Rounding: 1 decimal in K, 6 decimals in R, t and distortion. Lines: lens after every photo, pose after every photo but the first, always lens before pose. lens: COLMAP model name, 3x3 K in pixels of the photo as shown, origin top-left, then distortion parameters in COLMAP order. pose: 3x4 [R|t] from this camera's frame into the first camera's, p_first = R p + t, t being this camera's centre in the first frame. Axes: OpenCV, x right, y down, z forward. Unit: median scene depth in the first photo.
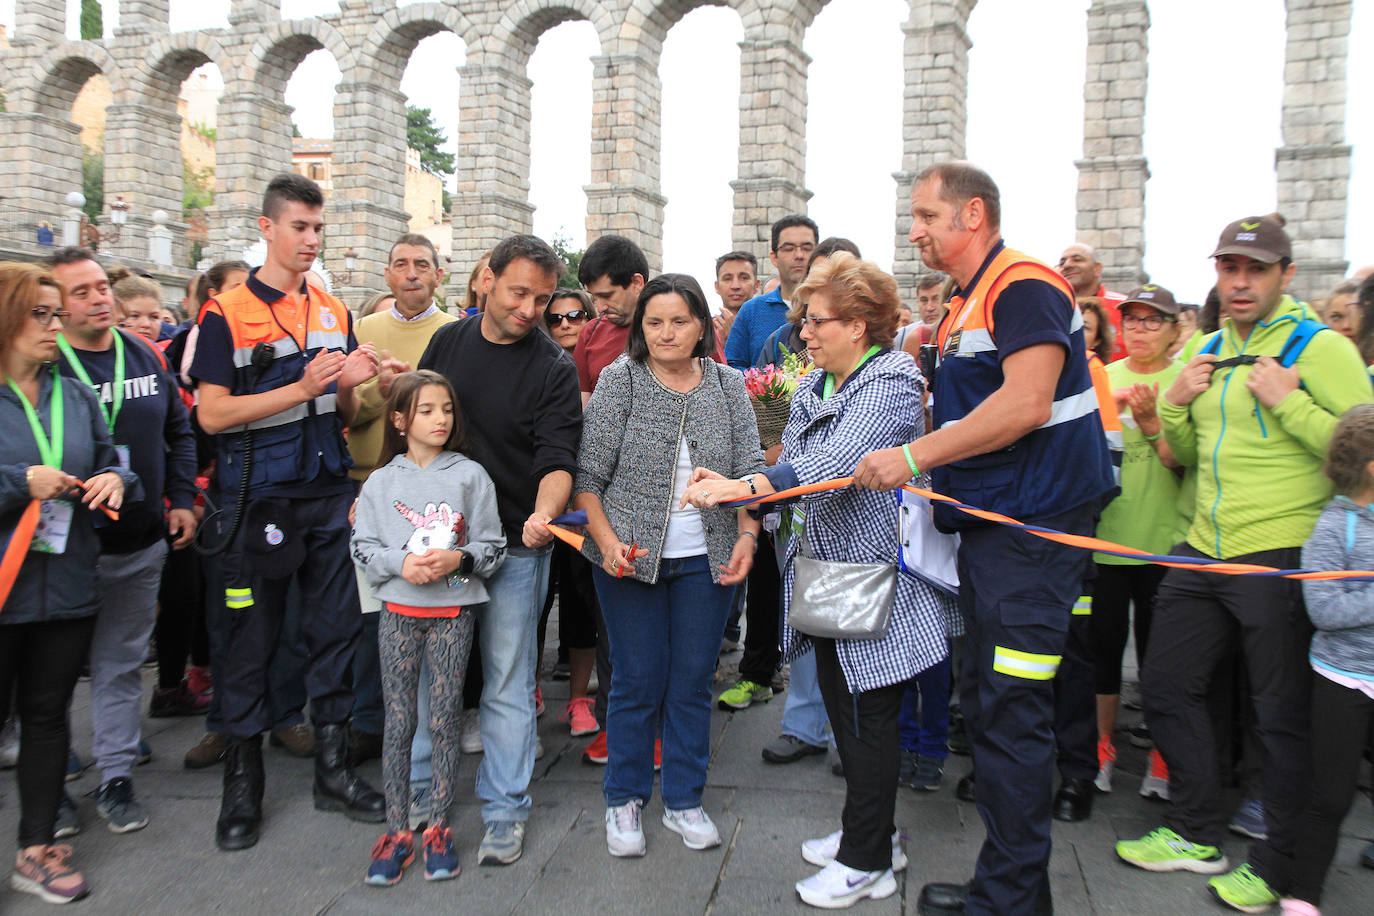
lens RADIAL K [[1372.5, 0, 697.9], [0, 1372.5, 456.0], [0, 0, 1]] dist [0.051782, 0.000000]
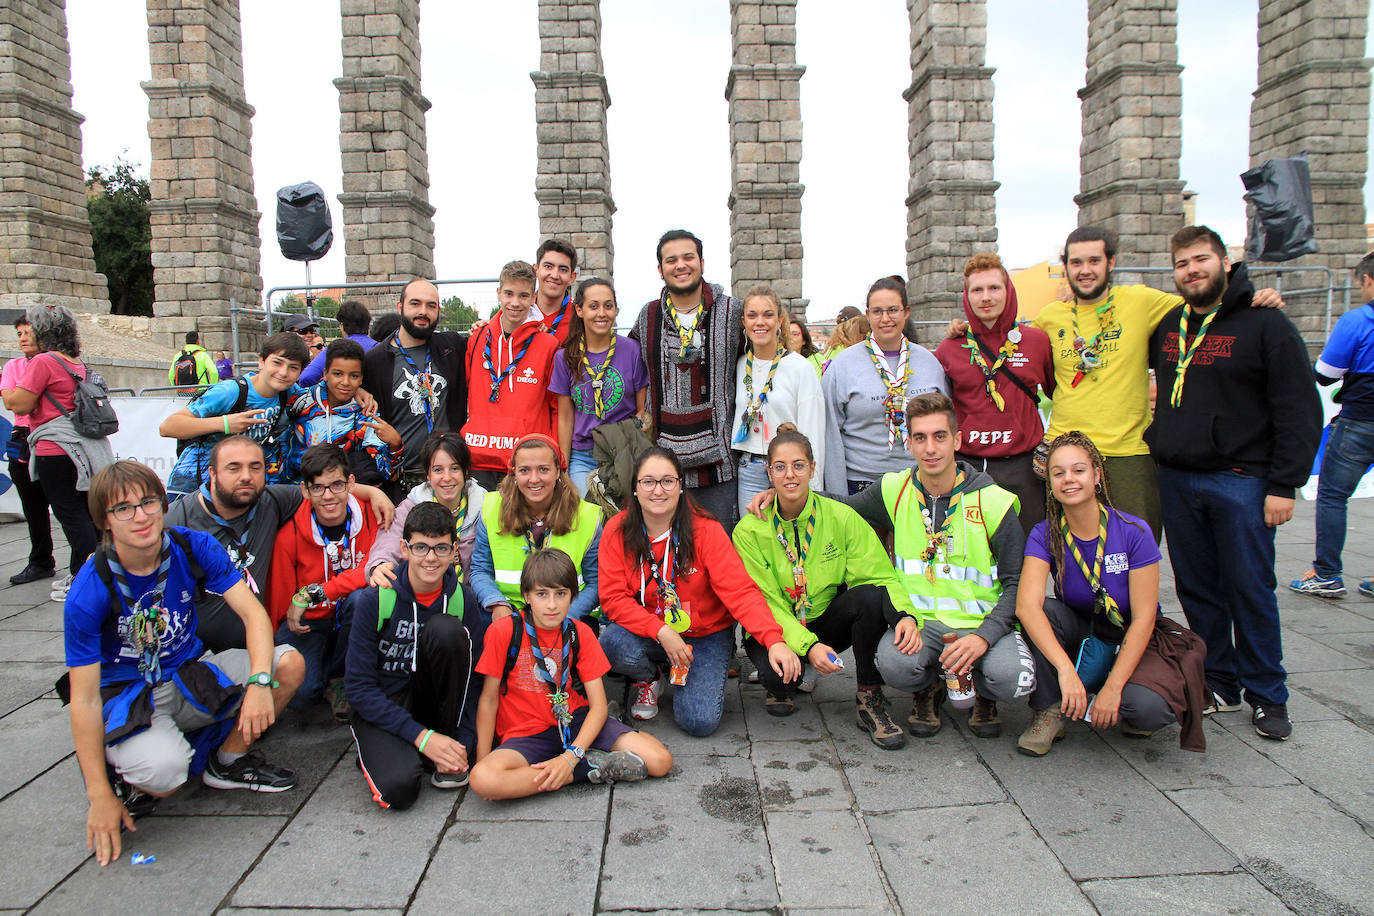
lens RADIAL K [[915.5, 0, 699.8], [0, 915.5, 463.2], [0, 0, 1]] dist [-0.103632, 0.044706]
pose [[0.910725, -0.086877, 0.403773, -0.011944], [0.049902, 0.993610, 0.101234, -0.011338], [-0.409988, -0.072047, 0.909241, 0.404660]]
